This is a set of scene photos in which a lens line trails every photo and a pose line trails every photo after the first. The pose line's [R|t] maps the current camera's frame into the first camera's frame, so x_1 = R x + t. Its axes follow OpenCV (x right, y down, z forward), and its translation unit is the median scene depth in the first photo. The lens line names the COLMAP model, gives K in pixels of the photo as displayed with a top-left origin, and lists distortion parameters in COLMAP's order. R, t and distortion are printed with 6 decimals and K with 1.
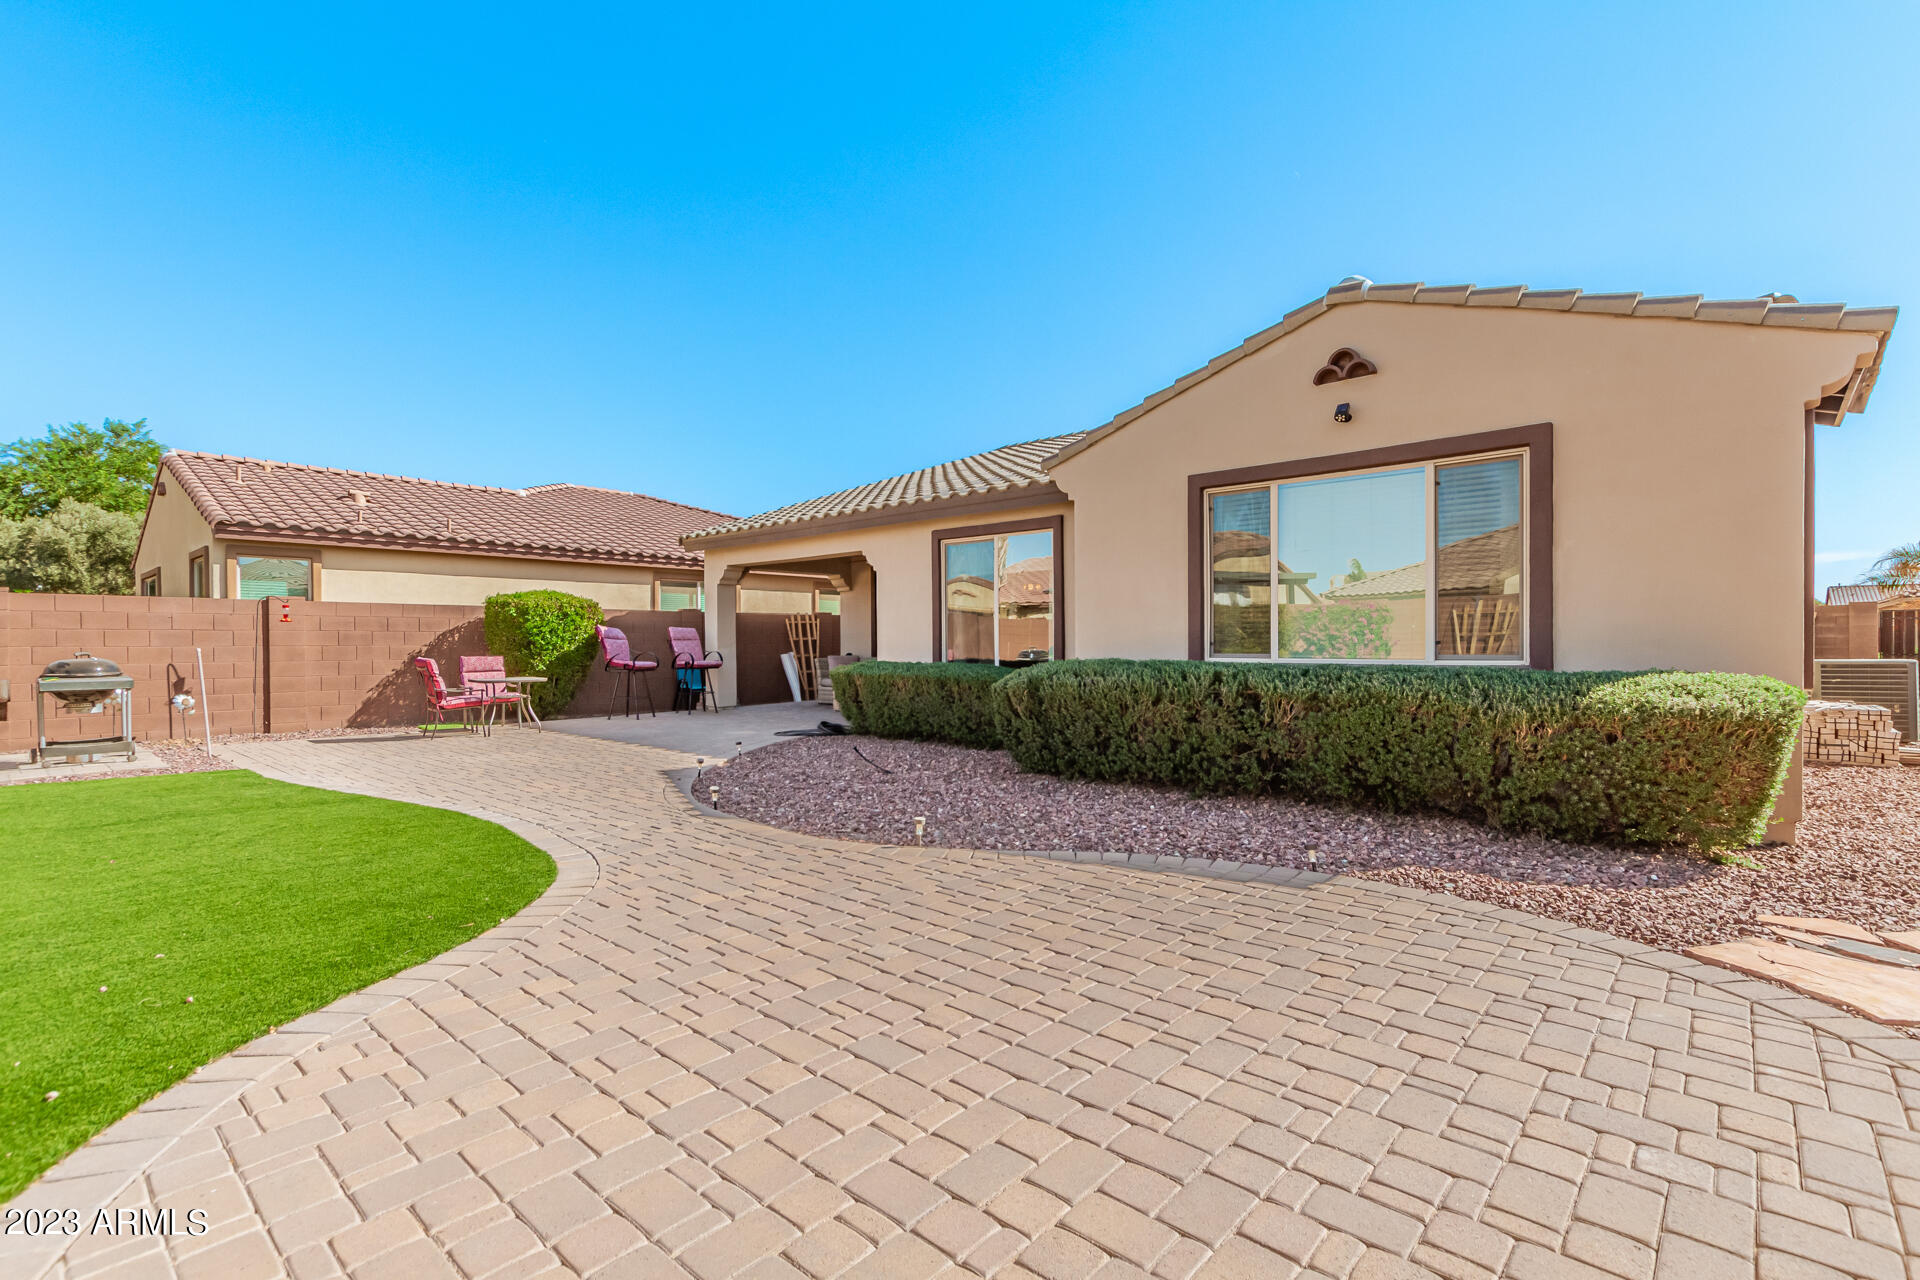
lens RADIAL K [[878.8, 0, 968.0], [0, 878.8, 652.0], [0, 0, 1]] dist [0.010613, -0.006075]
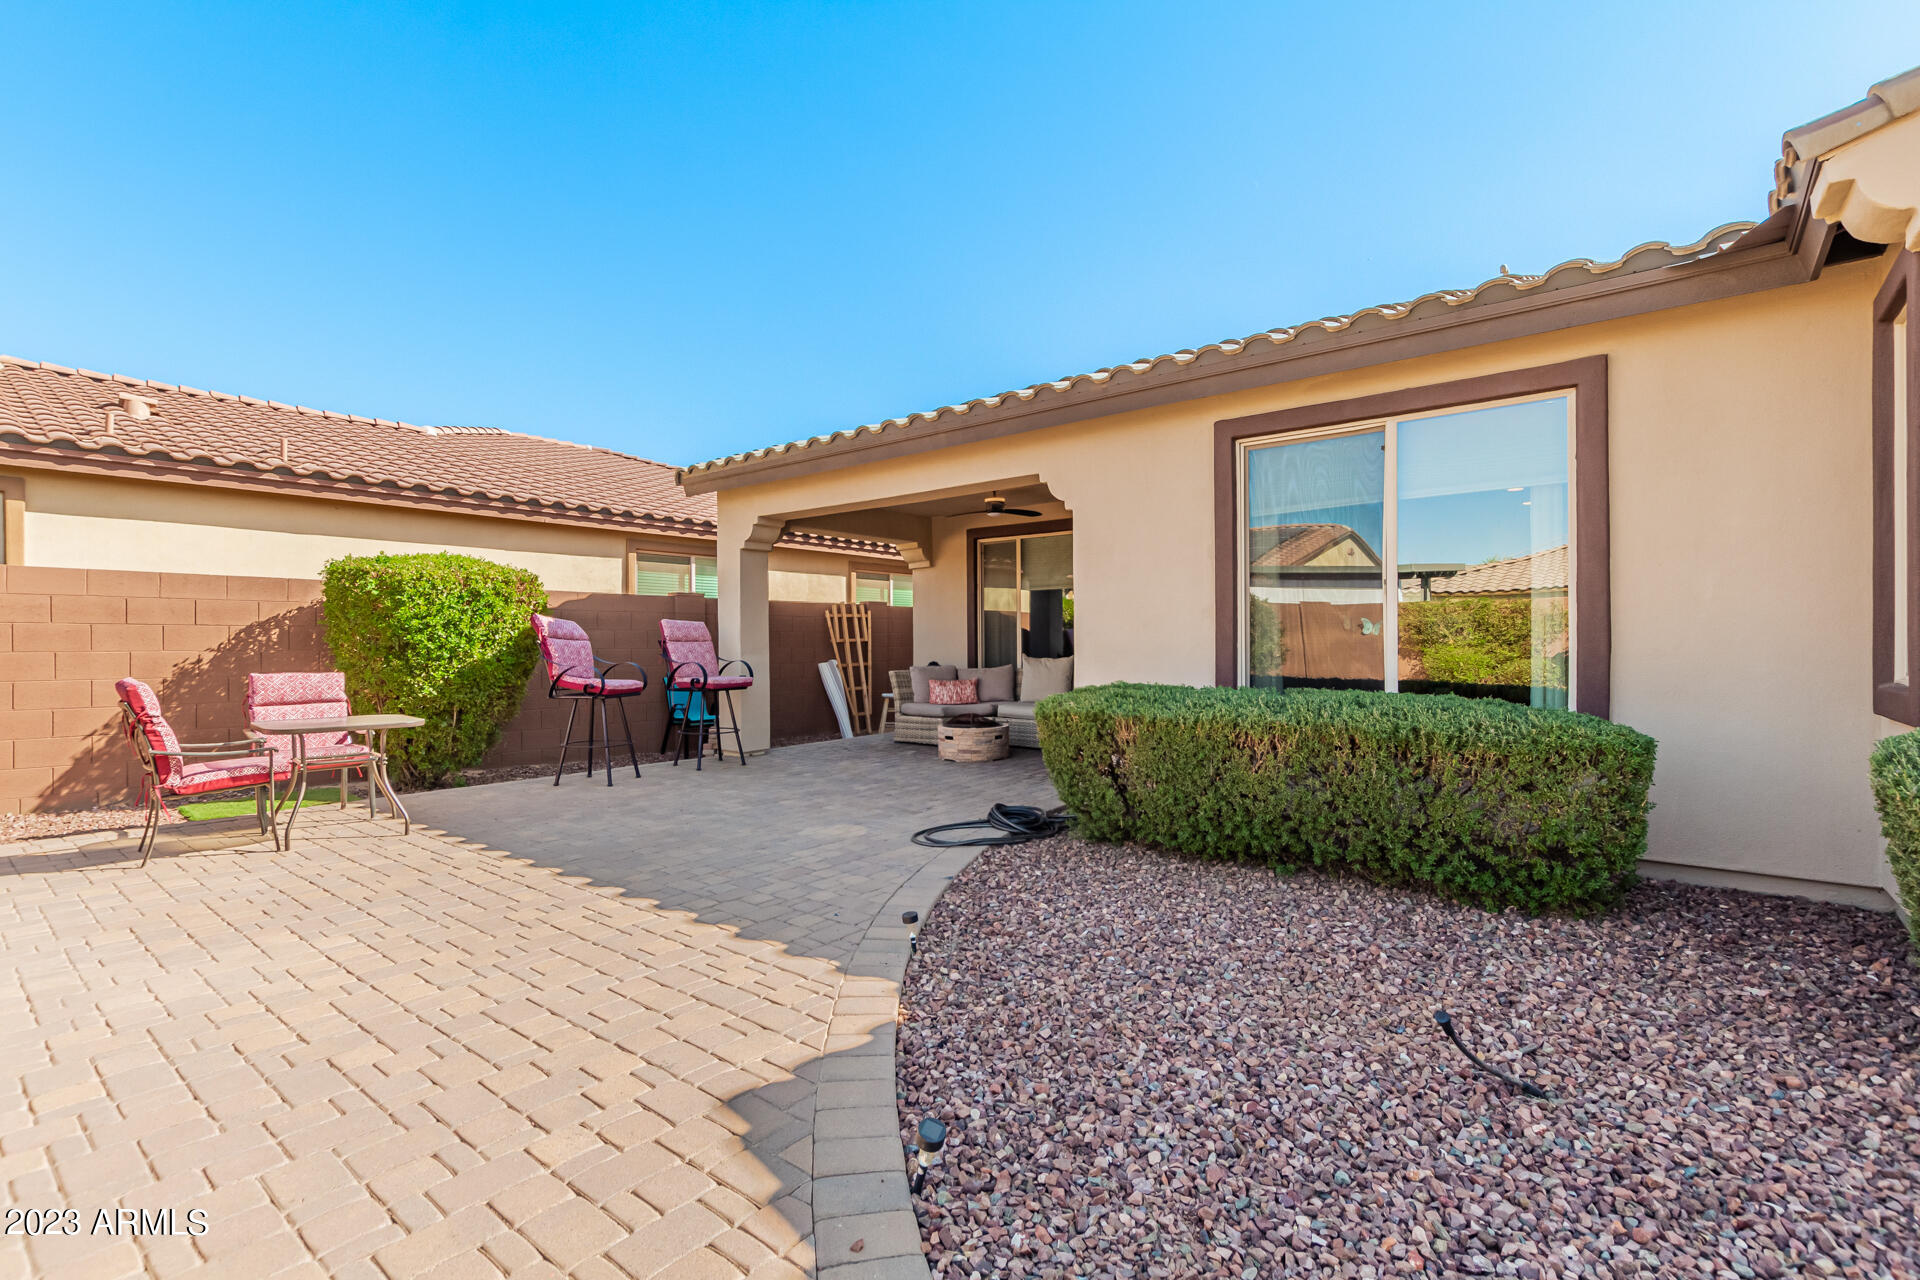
lens RADIAL K [[878.8, 0, 970.4], [0, 878.8, 648.2], [0, 0, 1]] dist [0.010613, -0.006075]
pose [[0.998766, -0.000089, 0.049672, -0.170985], [0.000500, 0.999966, -0.008259, -0.004268], [-0.049669, 0.008274, 0.998731, 0.422851]]
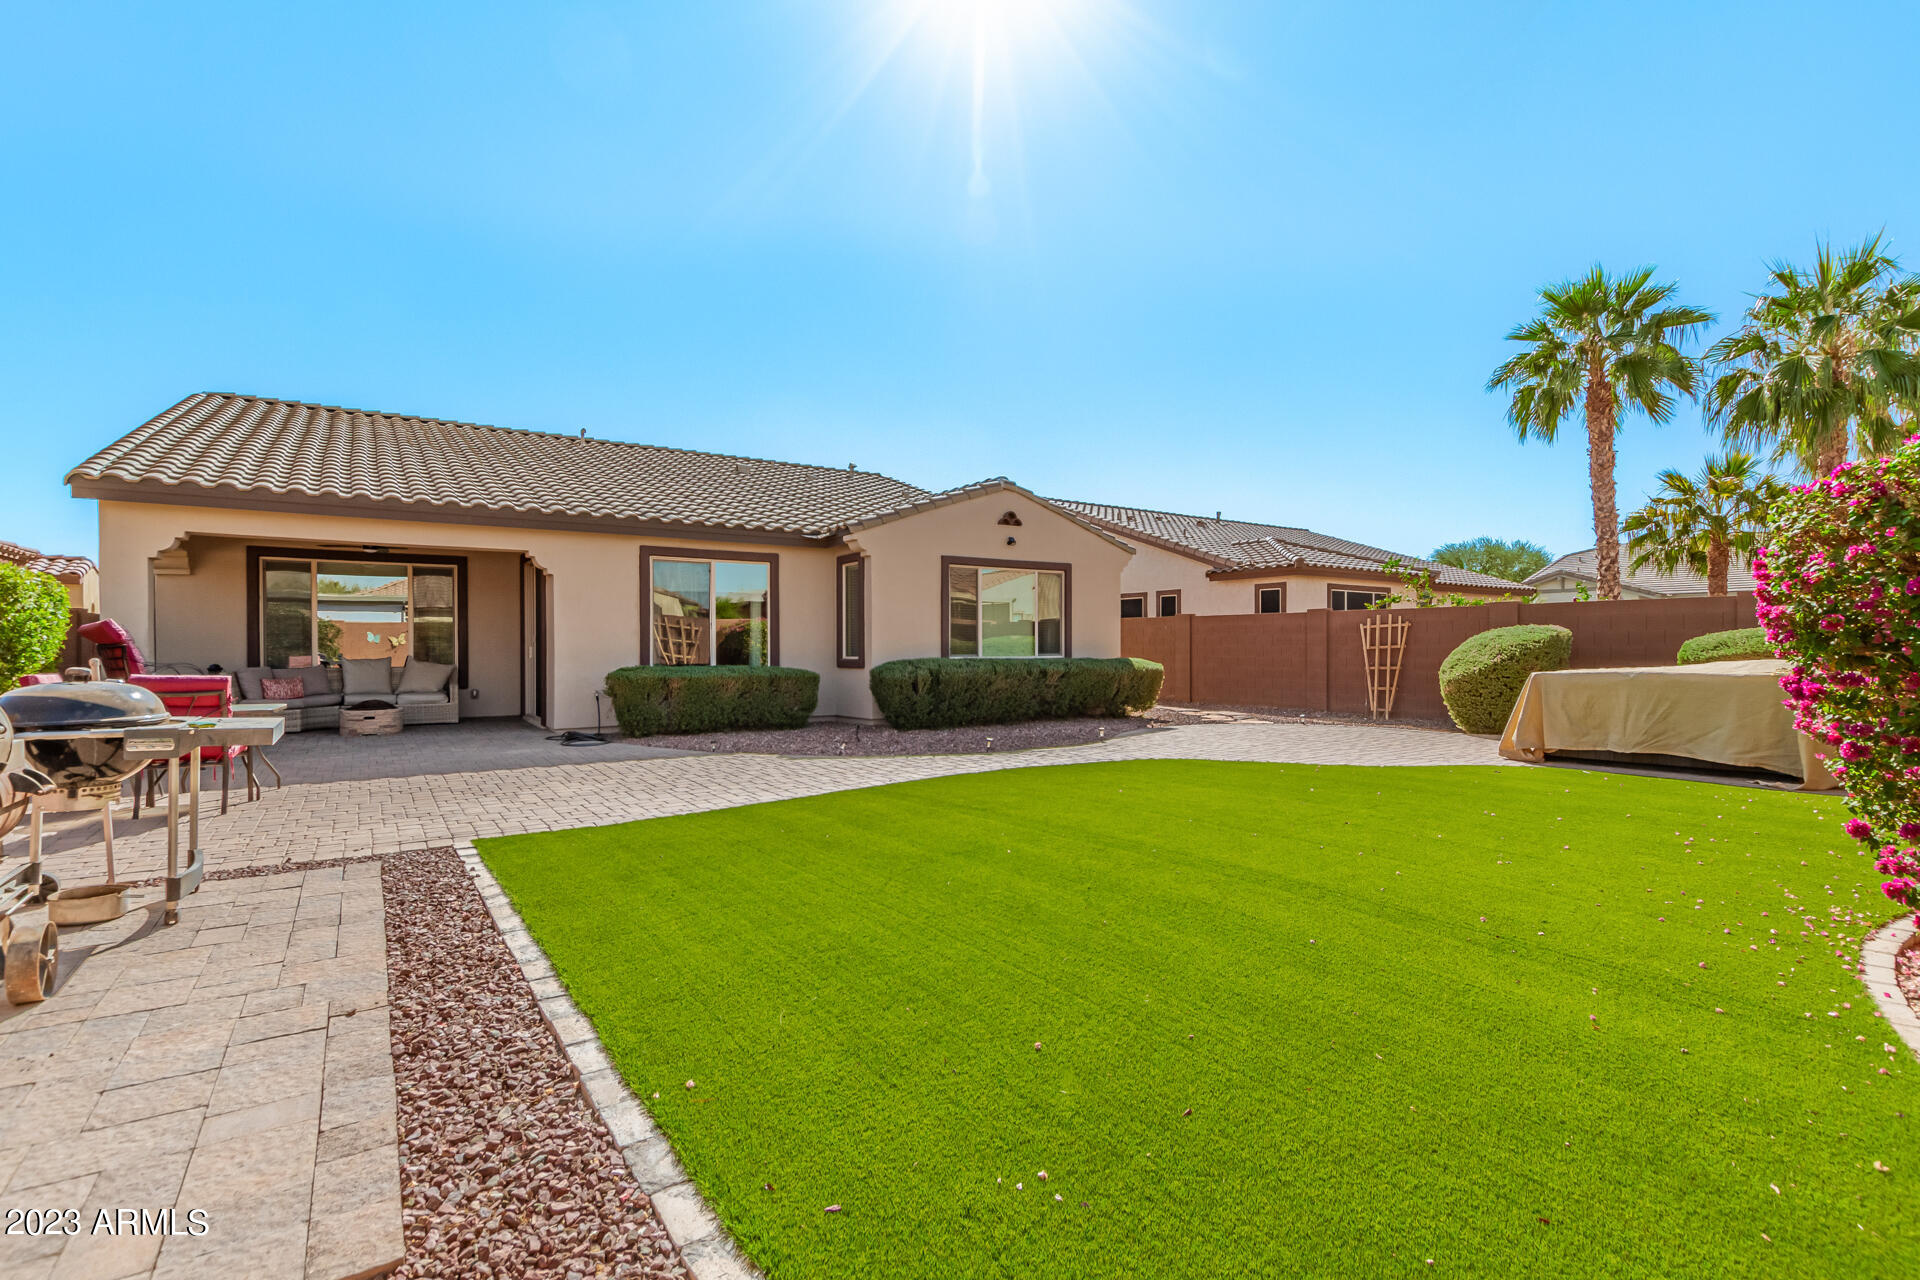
lens RADIAL K [[878.8, 0, 958.2], [0, 878.8, 639.6], [0, 0, 1]] dist [0.010613, -0.006075]
pose [[0.265652, 0.010170, 0.964015, -0.825756], [0.009930, 0.999862, -0.013285, -0.001863], [-0.964018, 0.013102, 0.265514, 0.275087]]
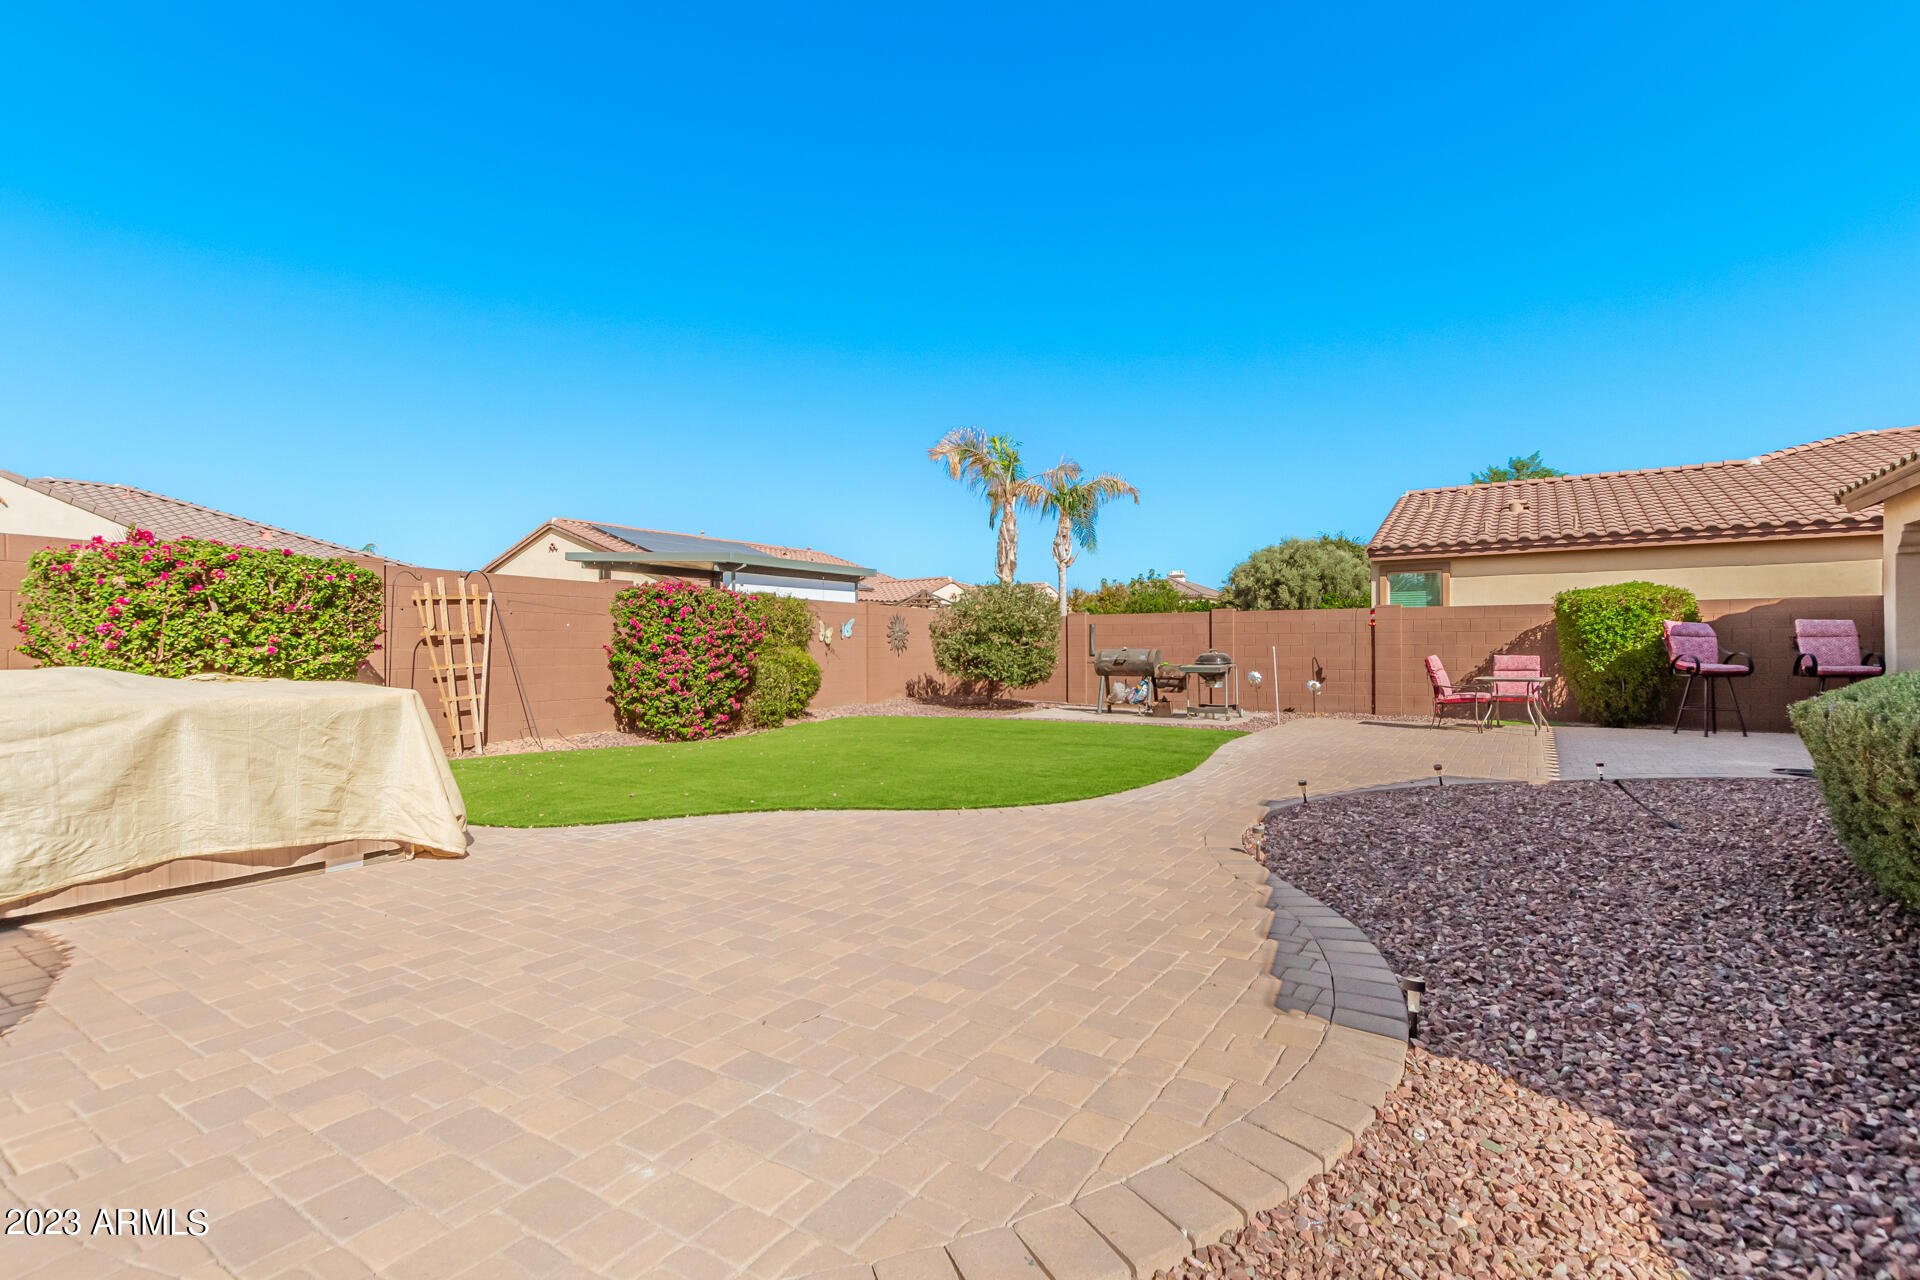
lens RADIAL K [[878.8, 0, 955.1], [0, 878.8, 648.2], [0, 0, 1]] dist [0.010613, -0.006075]
pose [[0.142892, 0.002874, -0.989734, 0.305407], [-0.008694, 0.999961, 0.001648, 0.000668], [0.989700, 0.008370, 0.142912, 0.205123]]
